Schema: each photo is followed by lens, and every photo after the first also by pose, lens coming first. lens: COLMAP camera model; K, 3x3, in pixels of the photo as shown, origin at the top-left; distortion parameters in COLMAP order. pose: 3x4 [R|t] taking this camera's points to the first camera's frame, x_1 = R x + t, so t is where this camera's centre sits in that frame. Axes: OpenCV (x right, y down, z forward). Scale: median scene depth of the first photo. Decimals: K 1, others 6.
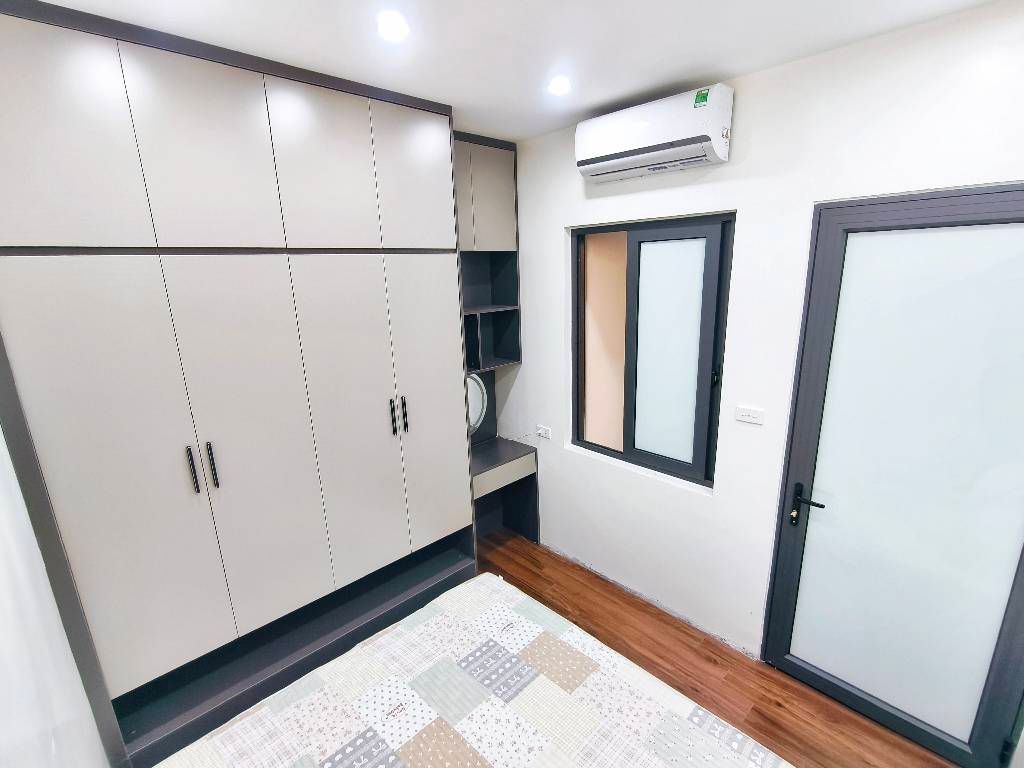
lens RADIAL K [[469.5, 0, 518.5], [0, 469.5, 389.7], [0, 0, 1]] dist [-0.000051, -0.002636]
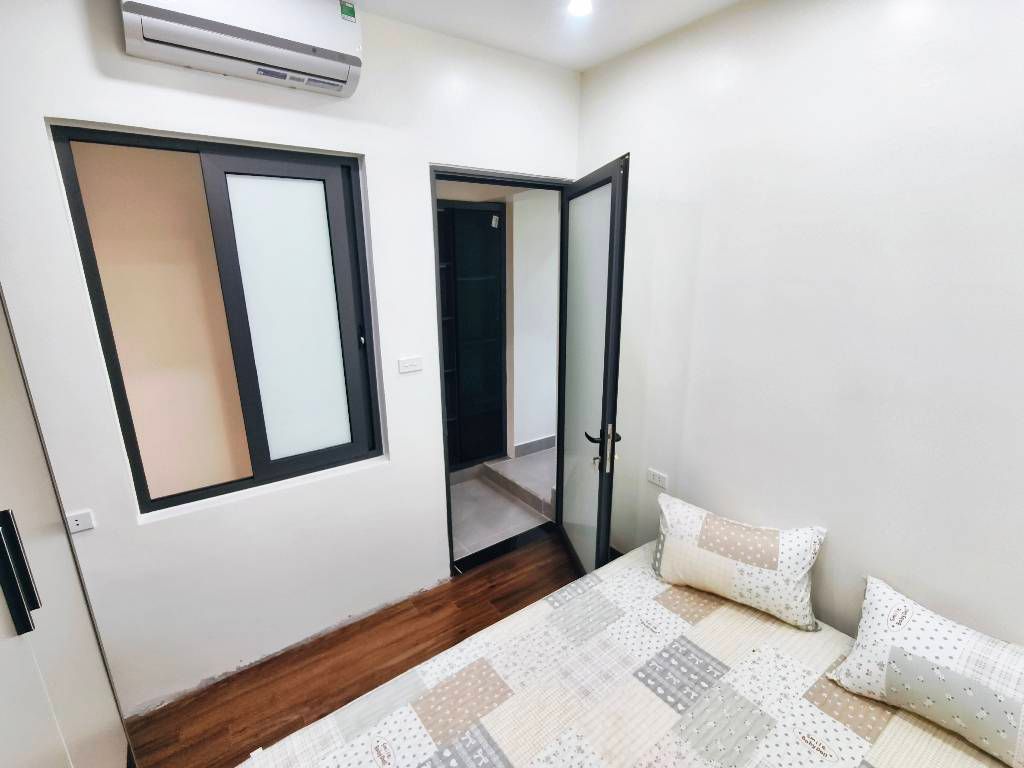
lens RADIAL K [[469.5, 0, 513.7], [0, 469.5, 384.9], [0, 0, 1]] dist [-0.000051, -0.002636]
pose [[0.143931, -0.230072, 0.962471, -0.477262], [0.250385, 0.949418, 0.189508, -0.042522], [-0.957388, 0.213713, 0.194257, 0.580670]]
